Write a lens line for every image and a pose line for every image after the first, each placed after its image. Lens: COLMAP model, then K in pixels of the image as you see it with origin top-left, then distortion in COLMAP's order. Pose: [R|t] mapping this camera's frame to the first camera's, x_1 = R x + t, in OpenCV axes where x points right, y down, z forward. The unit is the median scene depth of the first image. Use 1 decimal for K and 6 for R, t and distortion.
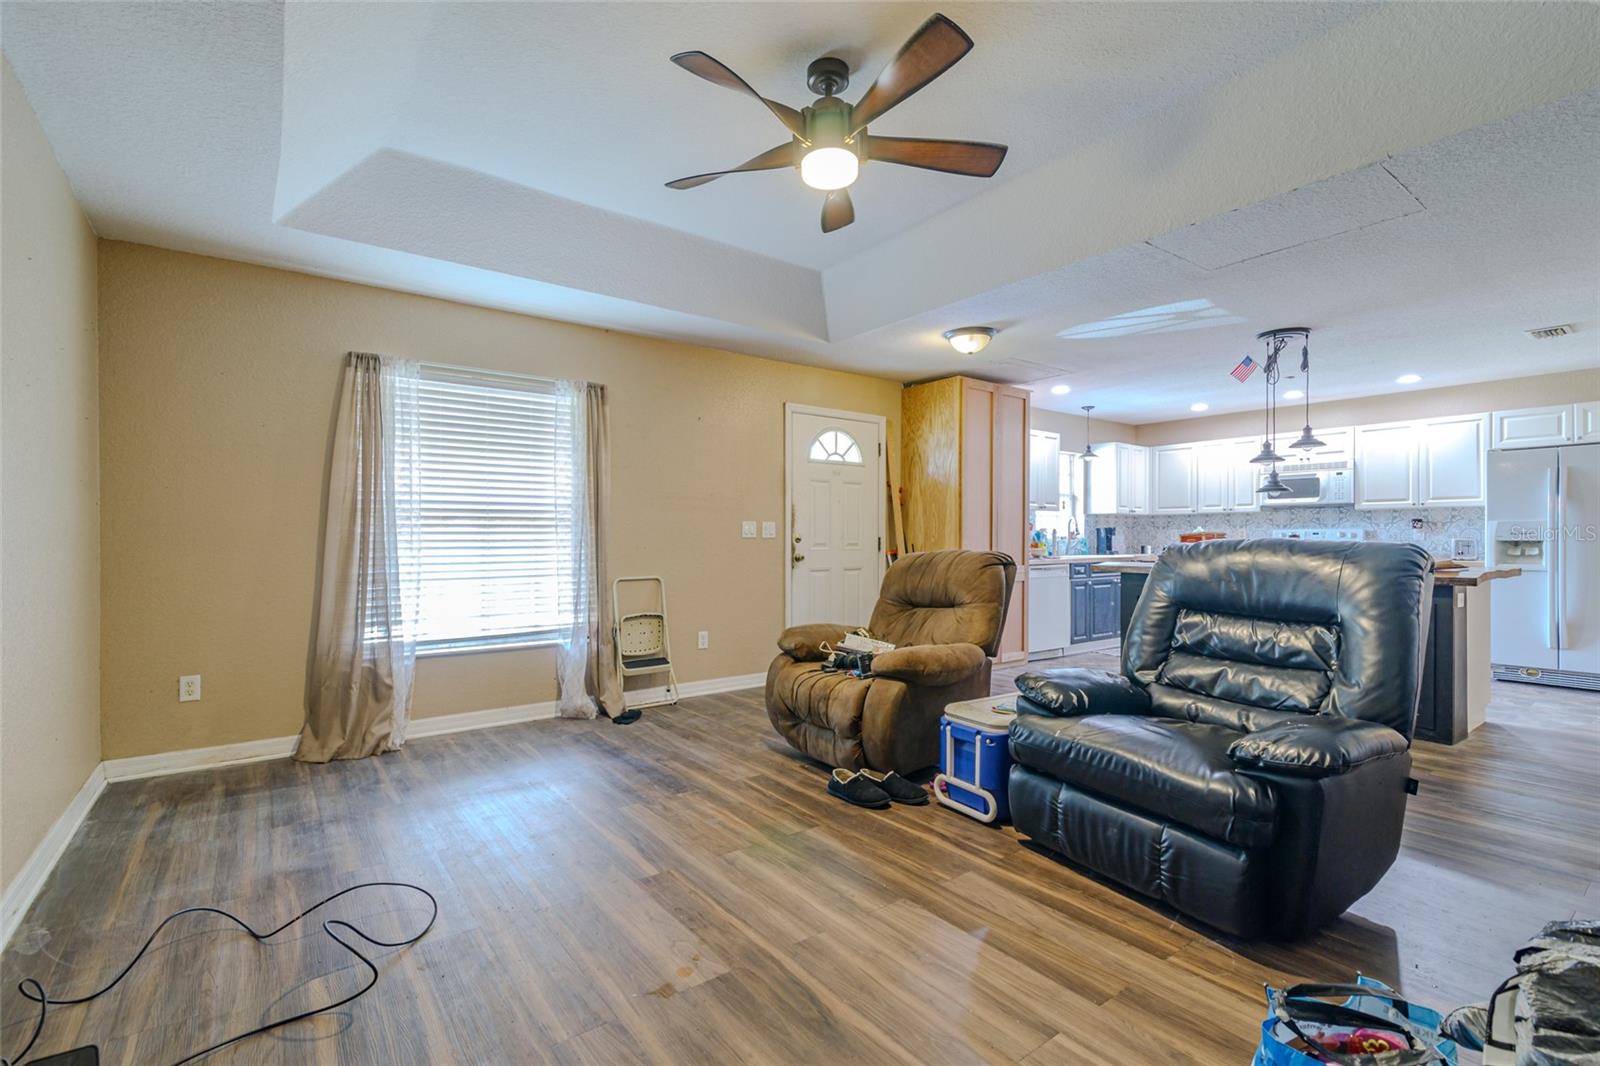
lens RADIAL K [[725.0, 0, 800.0], [0, 725.0, 533.0], [0, 0, 1]] dist [-0.001026, -0.000747]
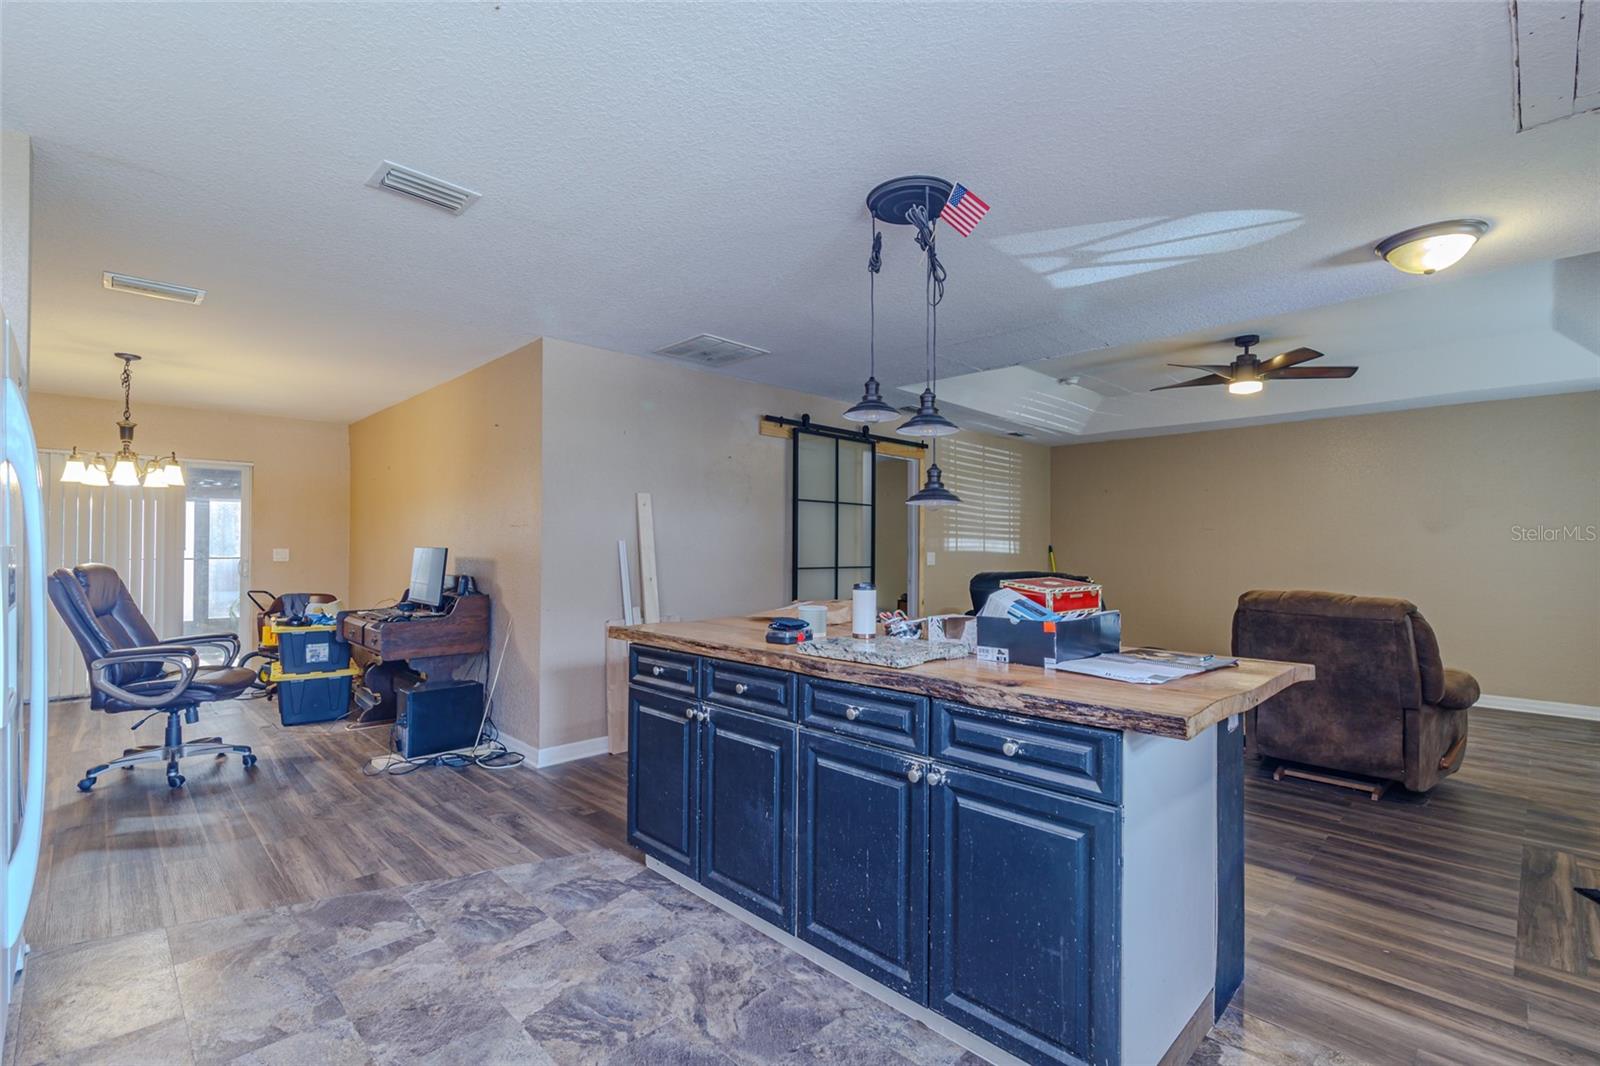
lens RADIAL K [[725.0, 0, 800.0], [0, 725.0, 533.0], [0, 0, 1]] dist [-0.001026, -0.000747]
pose [[-0.990522, -0.008864, -0.137070, 1.132268], [-0.004702, 0.999519, -0.030654, -0.023641], [0.137276, -0.029719, -0.990087, 2.081588]]
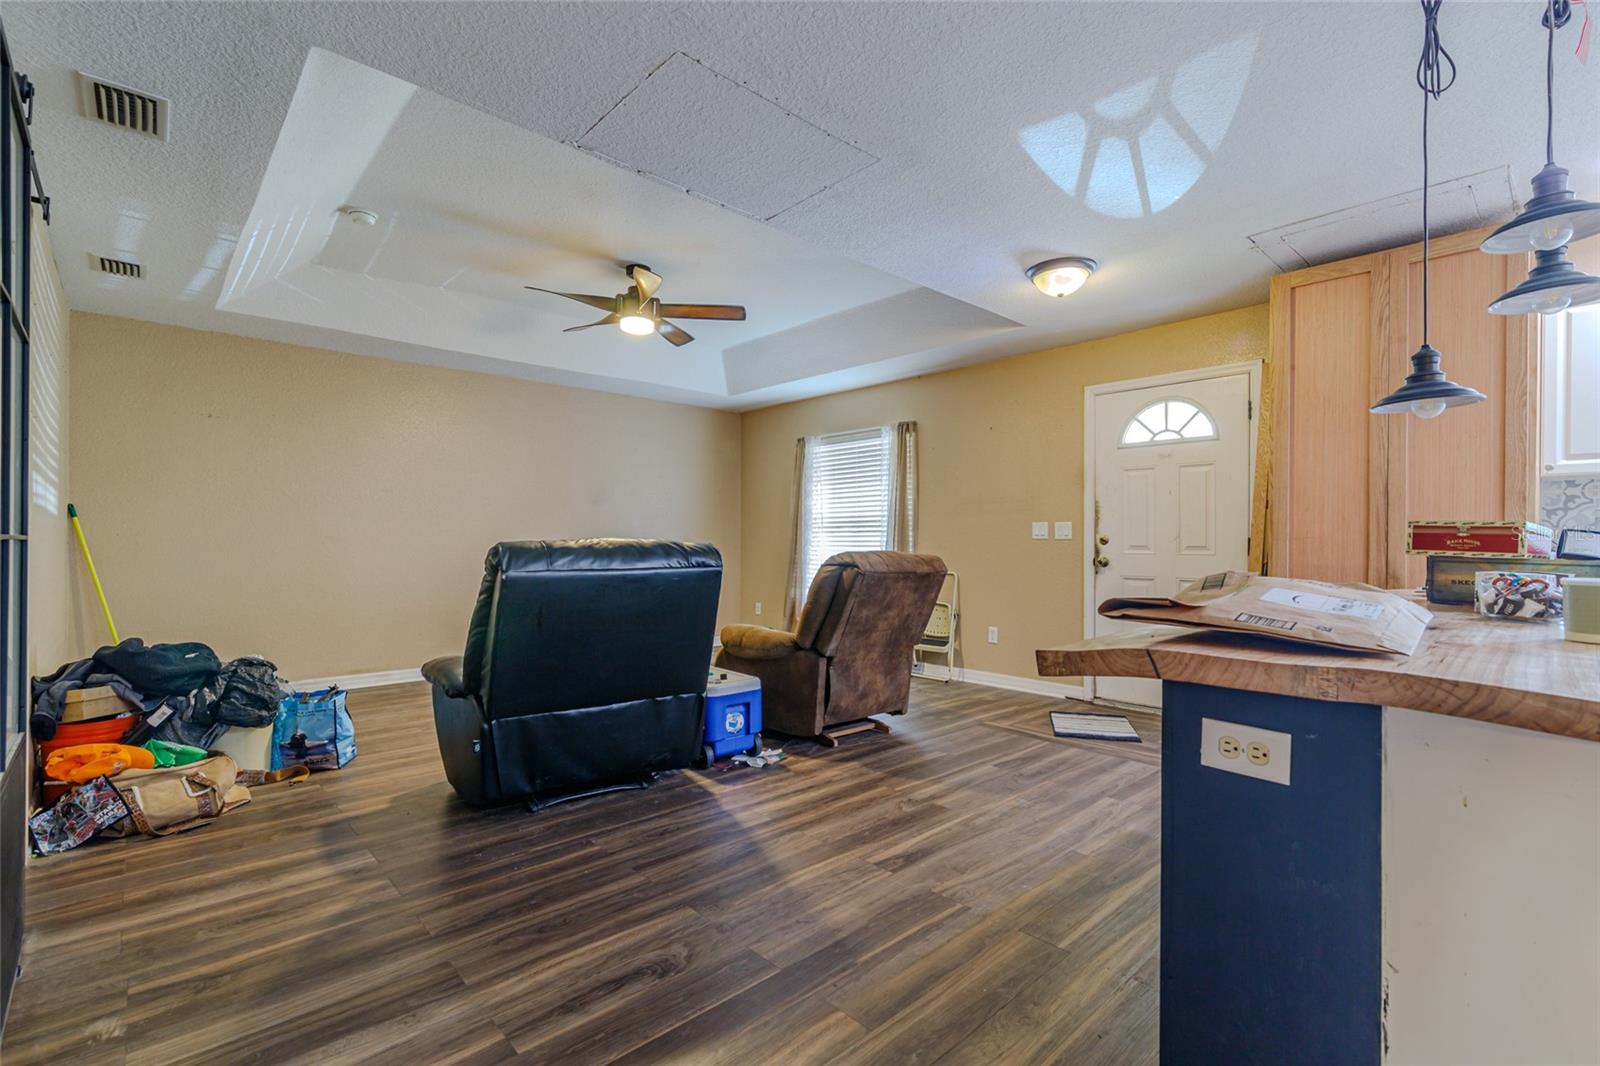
lens RADIAL K [[725.0, 0, 800.0], [0, 725.0, 533.0], [0, 0, 1]] dist [-0.001026, -0.000747]
pose [[0.104919, -0.010775, -0.994422, 1.327852], [0.006445, 0.999928, -0.010154, 0.009660], [0.994460, -0.005343, 0.104980, 0.893469]]
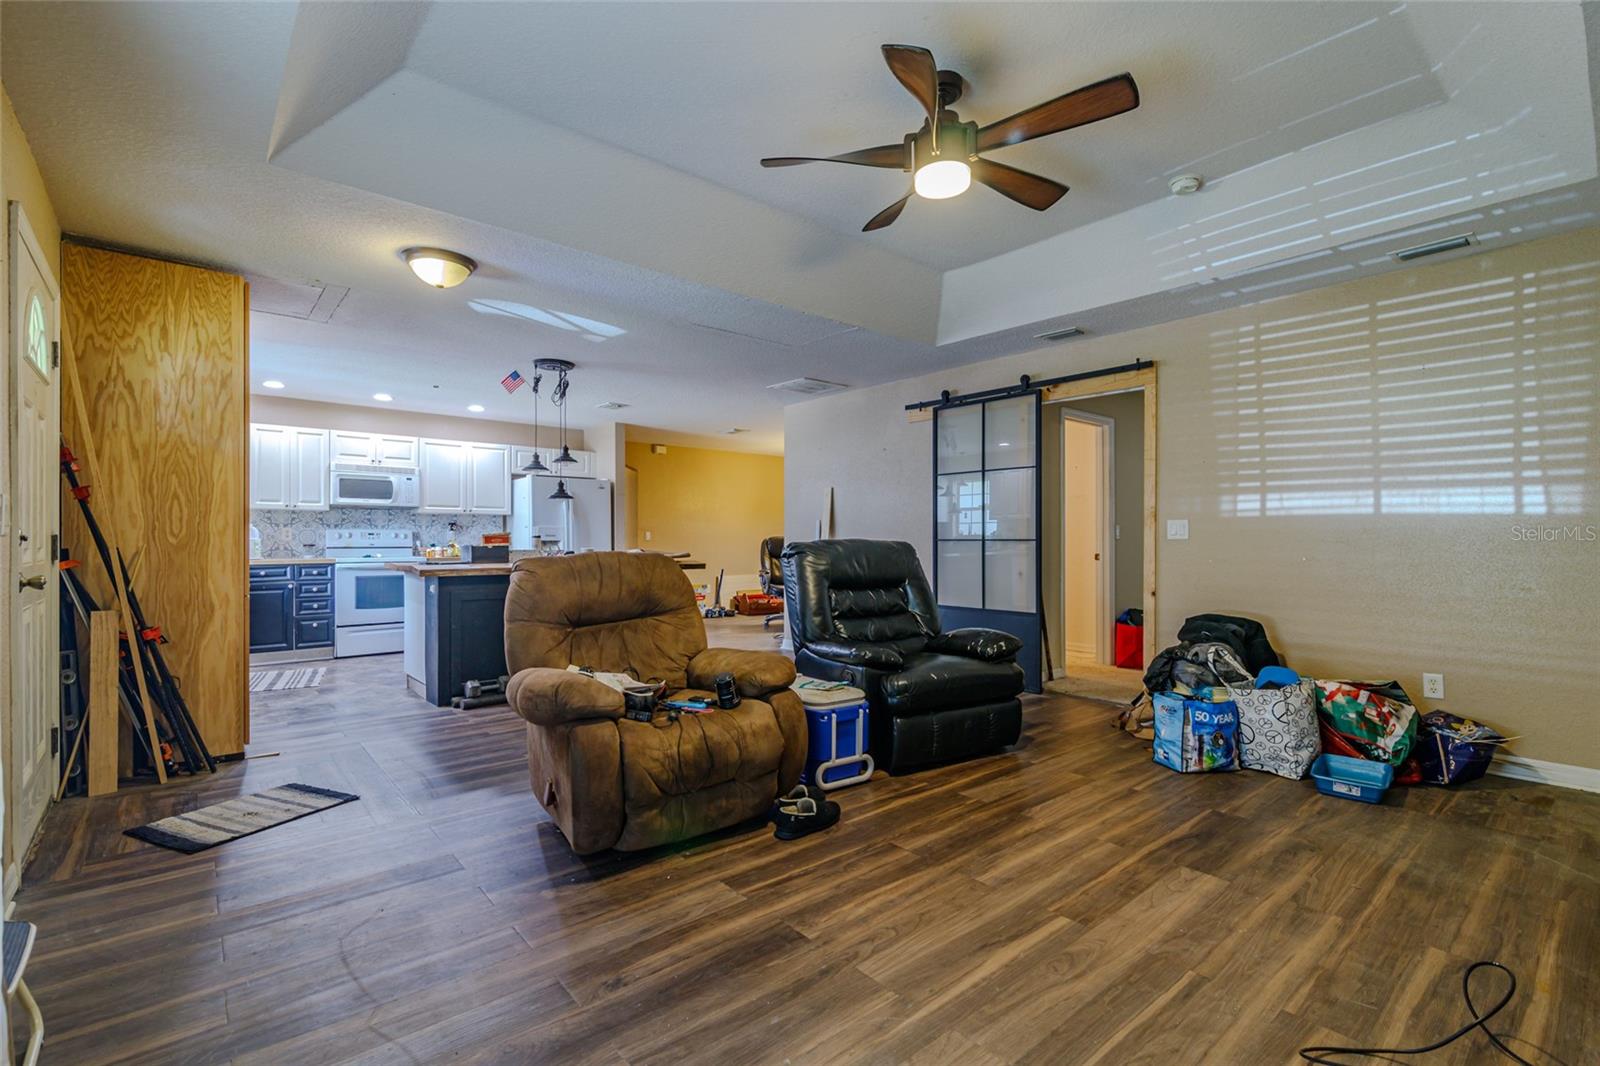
lens RADIAL K [[725.0, 0, 800.0], [0, 725.0, 533.0], [0, 0, 1]] dist [-0.001026, -0.000747]
pose [[-0.064172, 0.010484, 0.997884, -0.721108], [-0.008924, 0.999899, -0.011079, 0.010525], [-0.997899, -0.009616, -0.064072, 0.939047]]
